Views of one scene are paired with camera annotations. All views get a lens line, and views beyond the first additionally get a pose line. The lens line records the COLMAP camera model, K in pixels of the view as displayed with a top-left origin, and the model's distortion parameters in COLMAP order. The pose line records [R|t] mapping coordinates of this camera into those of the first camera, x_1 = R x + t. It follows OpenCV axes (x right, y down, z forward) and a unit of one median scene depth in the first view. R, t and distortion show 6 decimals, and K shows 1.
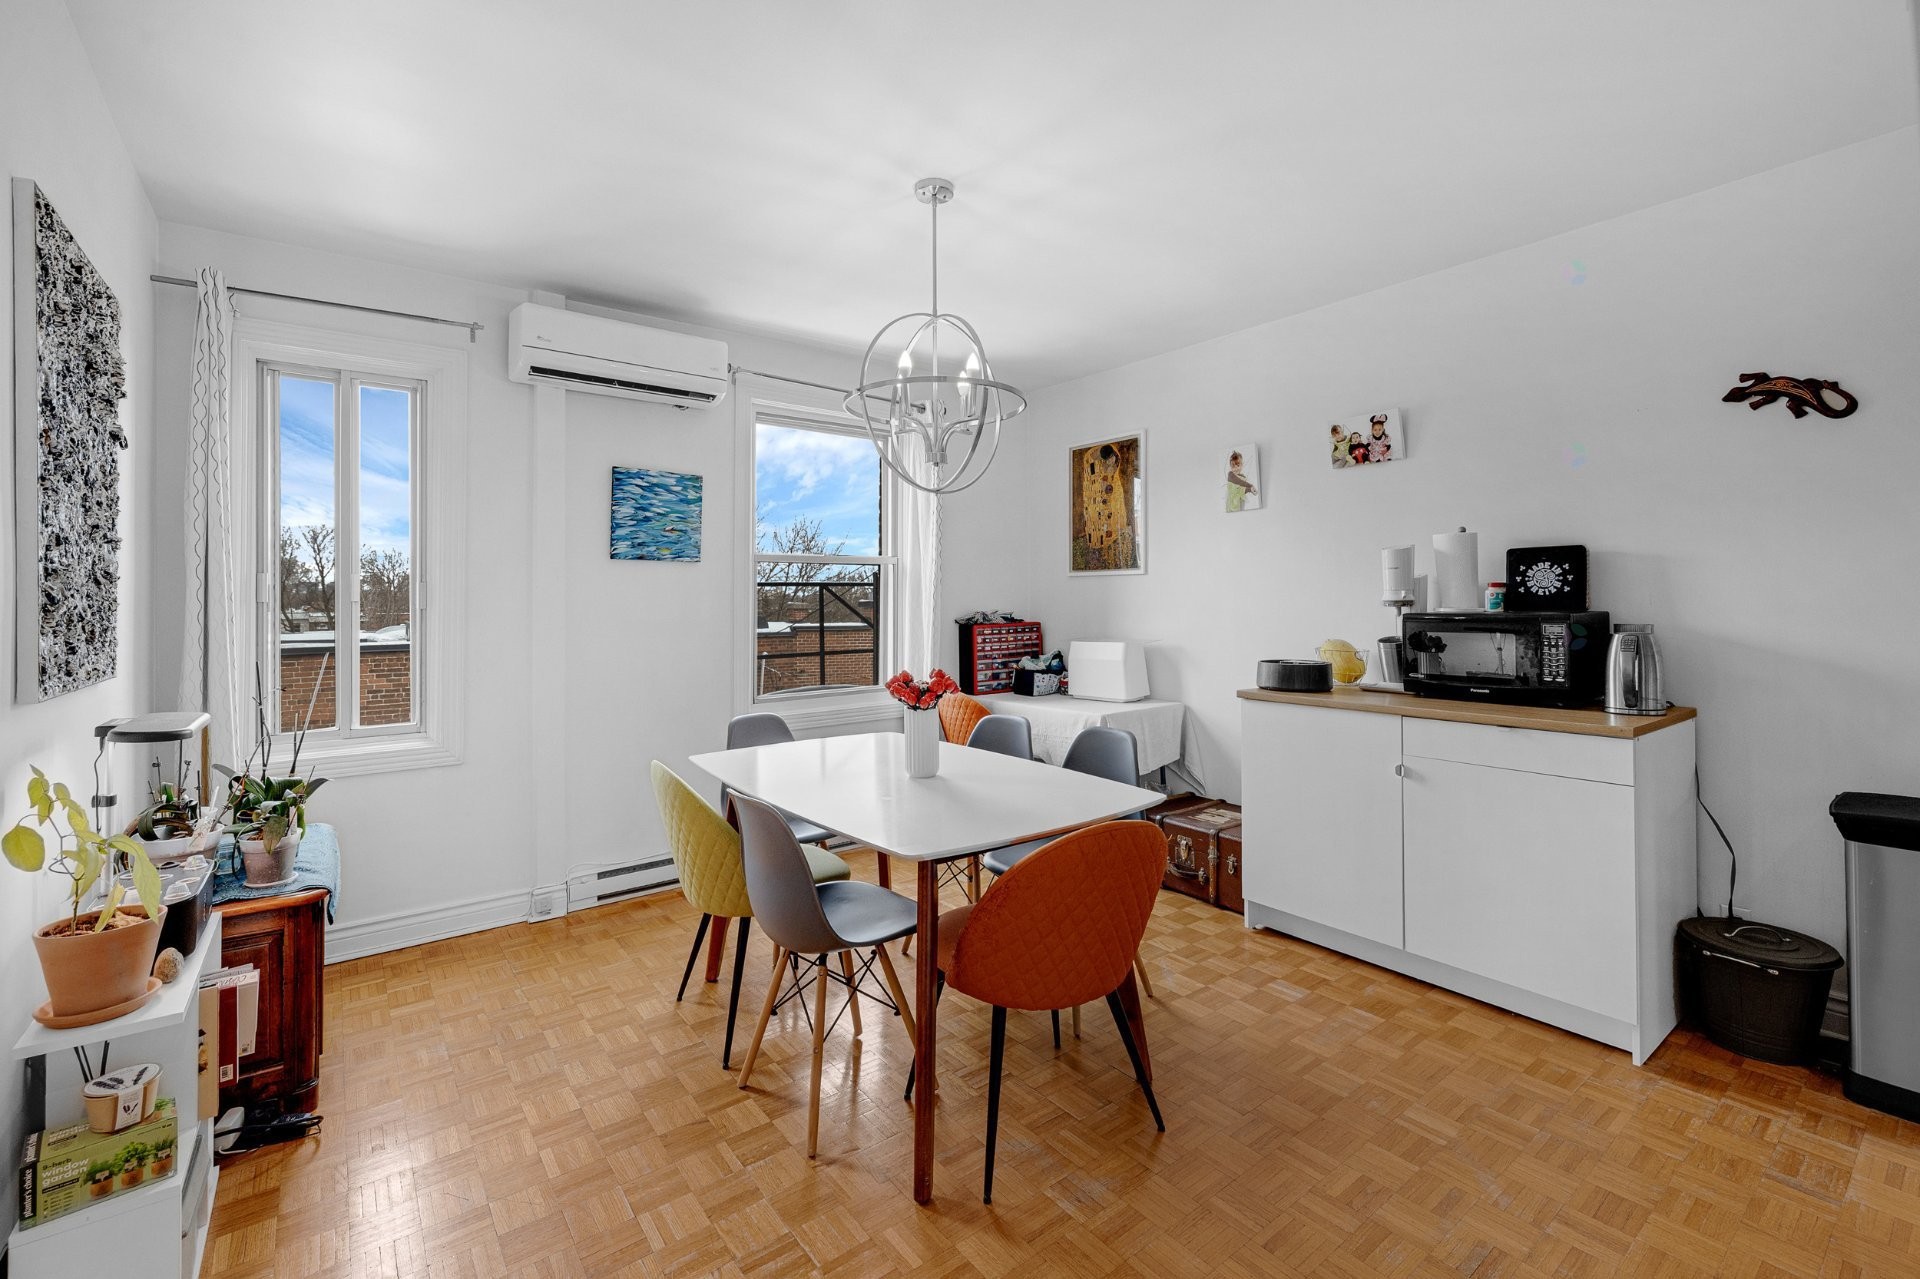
lens RADIAL K [[837.2, 0, 962.0], [0, 837.2, 593.4], [0, 0, 1]] dist [-0.000112, -0.000089]
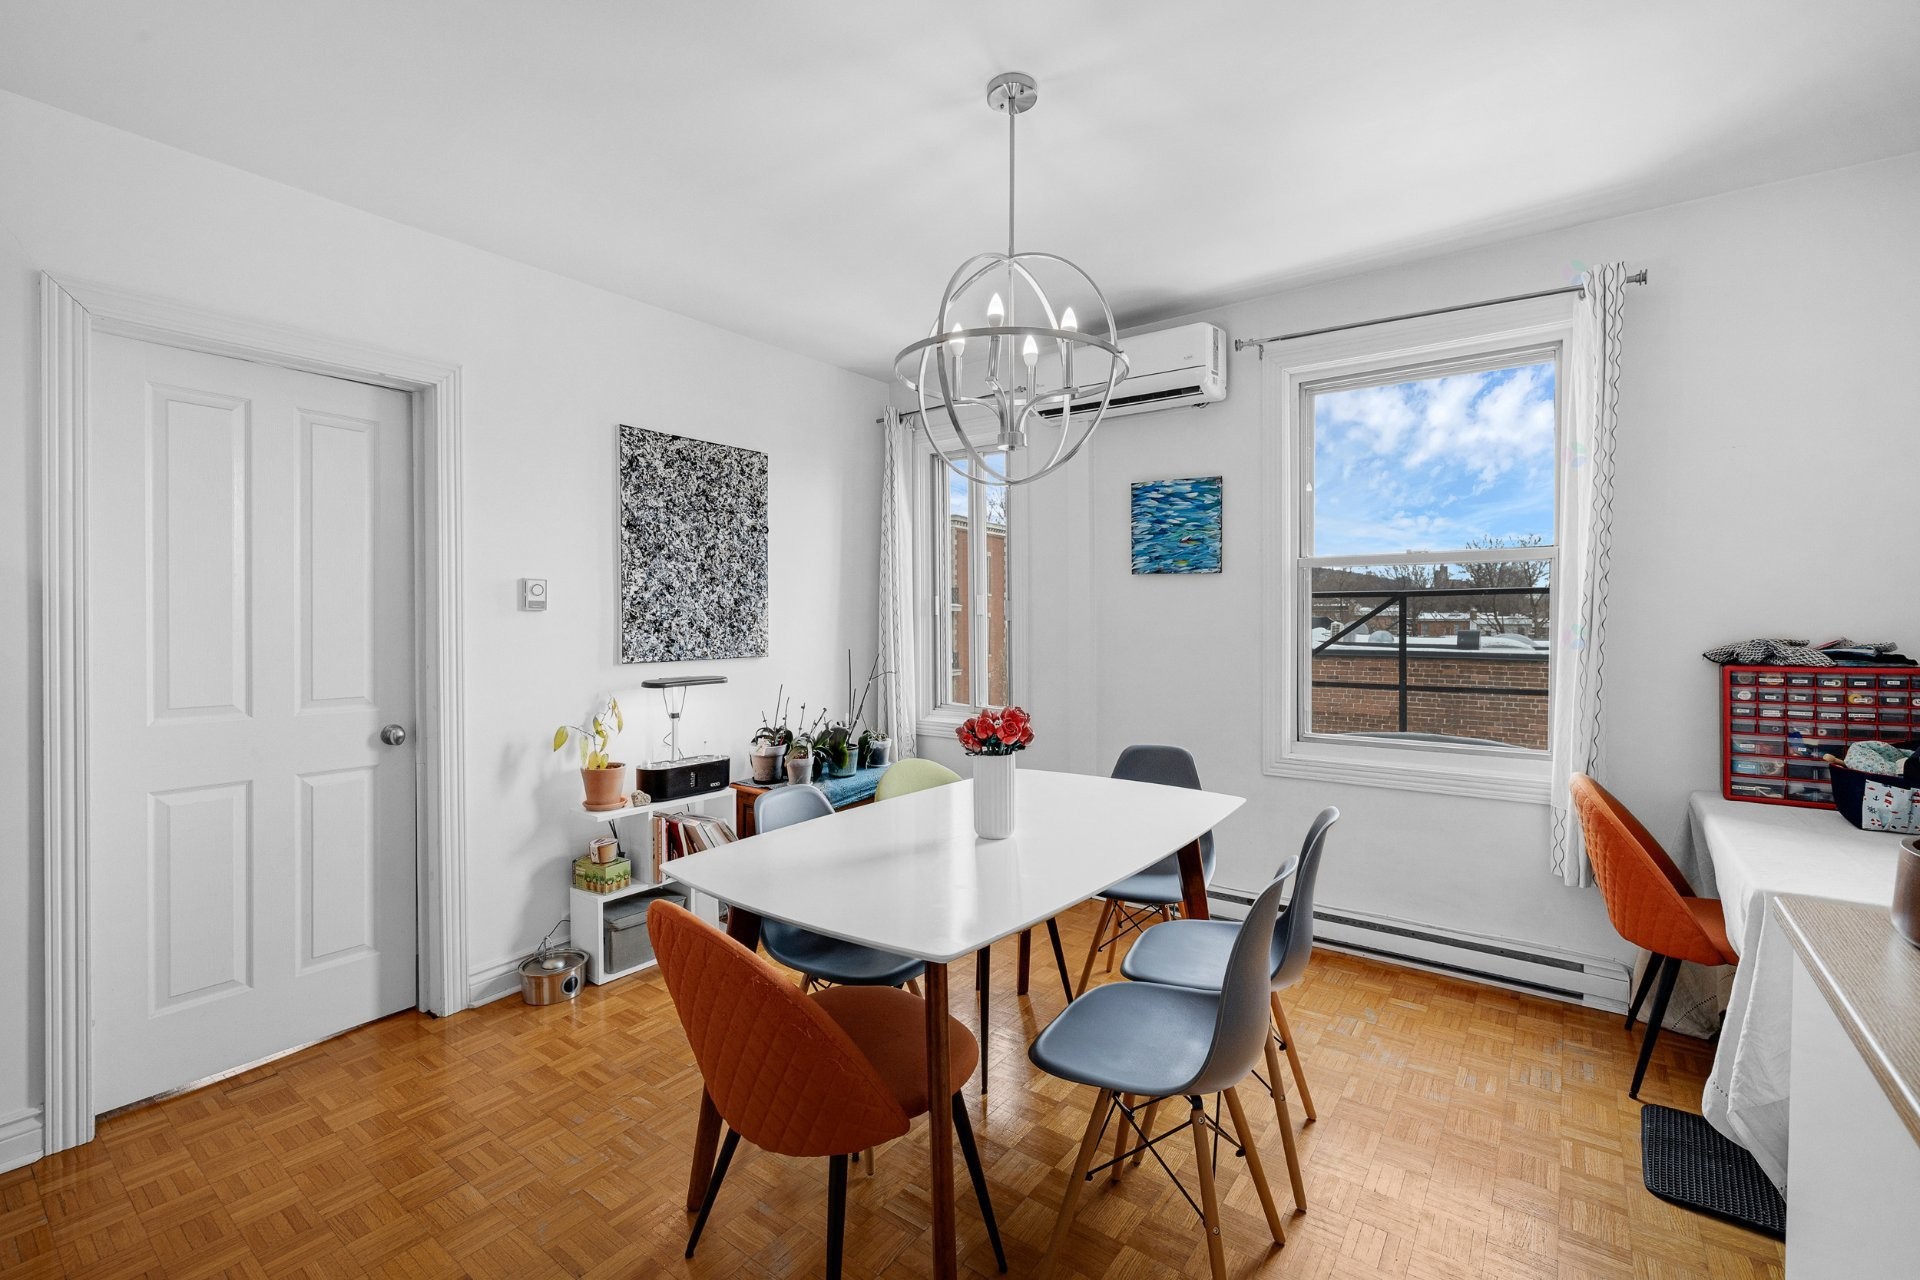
lens RADIAL K [[840.5, 0, 962.4], [0, 840.5, 612.0], [0, 0, 1]] dist [0.031486, -0.000006]
pose [[0.286397, 0.006689, -0.958088, 0.487181], [0.011359, 0.999882, 0.010376, -0.007881], [0.958044, -0.013855, 0.286287, 0.485936]]
